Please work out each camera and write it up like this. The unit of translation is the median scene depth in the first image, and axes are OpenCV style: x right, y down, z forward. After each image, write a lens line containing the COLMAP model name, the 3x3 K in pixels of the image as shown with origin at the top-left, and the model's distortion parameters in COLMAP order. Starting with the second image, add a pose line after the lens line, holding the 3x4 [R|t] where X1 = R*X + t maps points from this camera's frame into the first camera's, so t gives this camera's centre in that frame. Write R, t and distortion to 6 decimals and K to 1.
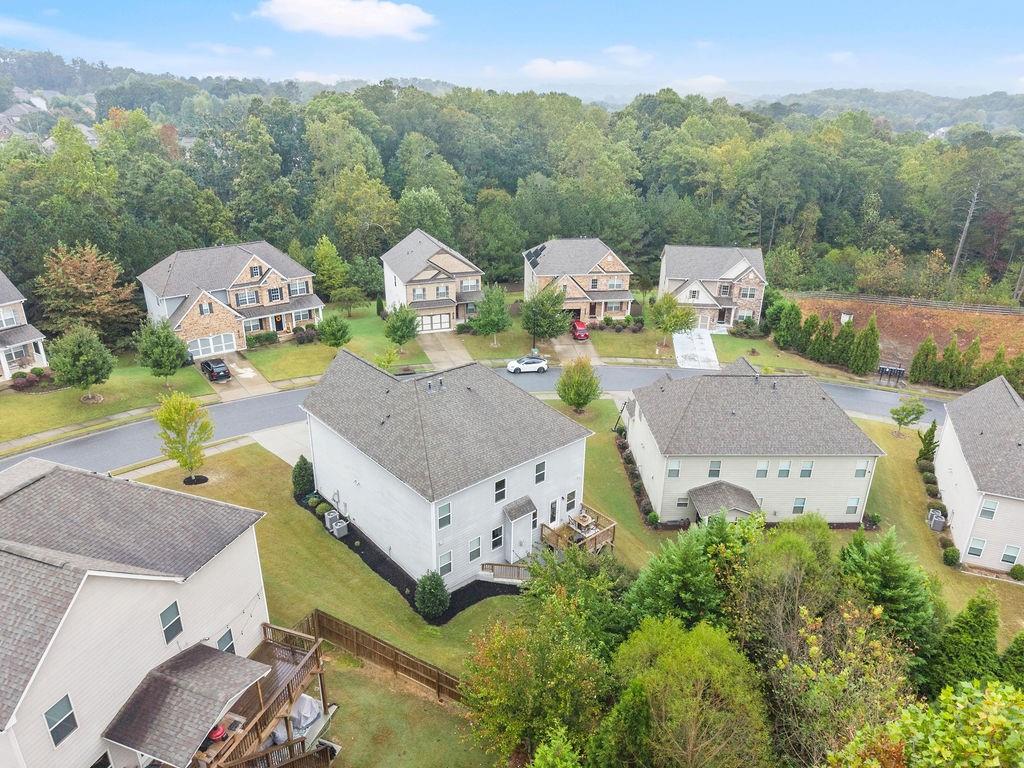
lens RADIAL K [[709.3, 0, 512.0], [0, 709.3, 384.0], [0, 0, 1]] dist [0.003403, 0.000396]
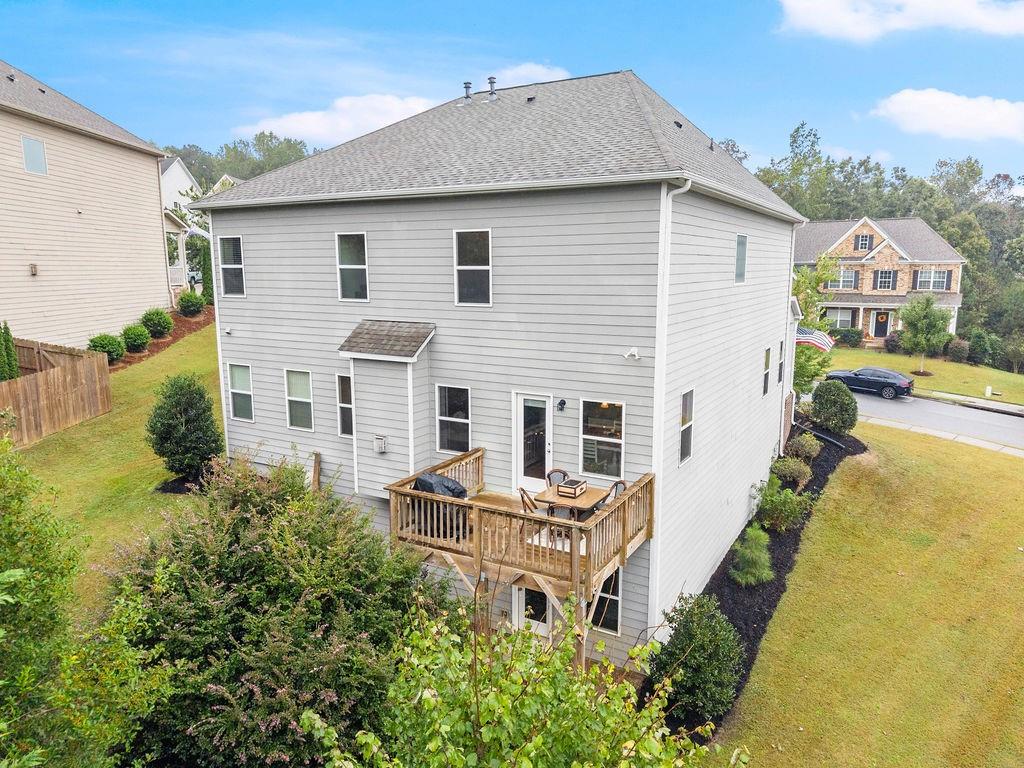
lens RADIAL K [[709.3, 0, 512.0], [0, 709.3, 384.0], [0, 0, 1]] dist [0.003403, 0.000396]
pose [[0.315528, 0.133378, -0.939496, 0.199577], [-0.370321, 0.928874, 0.007499, 0.090926], [0.873673, 0.345549, 0.342478, 0.502739]]
